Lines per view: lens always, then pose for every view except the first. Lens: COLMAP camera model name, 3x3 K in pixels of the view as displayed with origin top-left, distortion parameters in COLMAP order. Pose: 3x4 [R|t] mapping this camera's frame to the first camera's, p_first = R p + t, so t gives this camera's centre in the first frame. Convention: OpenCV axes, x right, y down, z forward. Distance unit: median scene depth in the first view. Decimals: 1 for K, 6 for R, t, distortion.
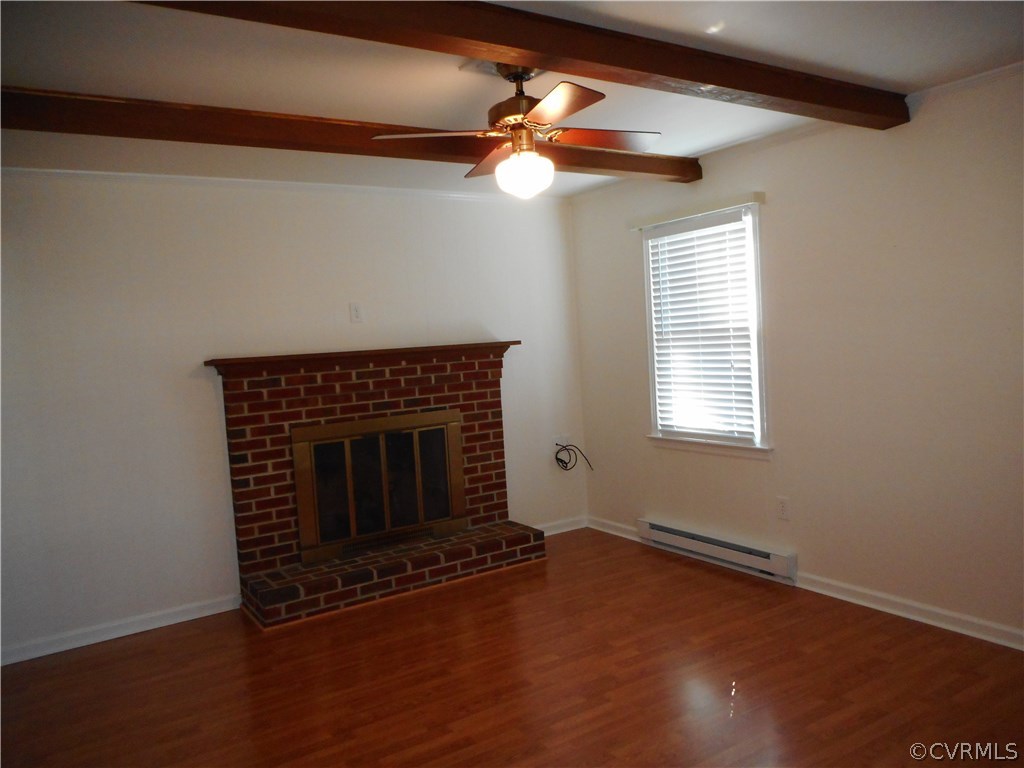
lens RADIAL K [[760.1, 0, 510.0], [0, 760.1, 371.7], [0, 0, 1]] dist [-0.008786, 0.003674]
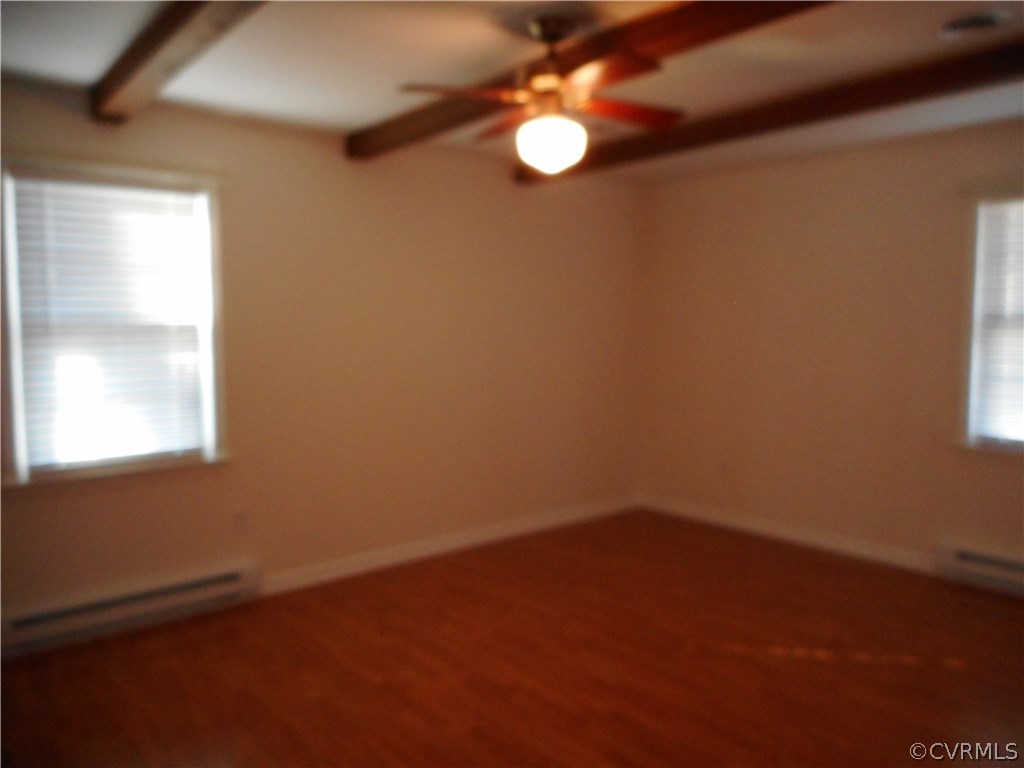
lens RADIAL K [[760.1, 0, 510.0], [0, 760.1, 371.7], [0, 0, 1]] dist [-0.008786, 0.003674]
pose [[-0.109247, -0.016061, 0.993885, -0.868046], [0.064715, 0.997633, 0.023235, -0.002211], [-0.991906, 0.066858, -0.107949, 1.102116]]
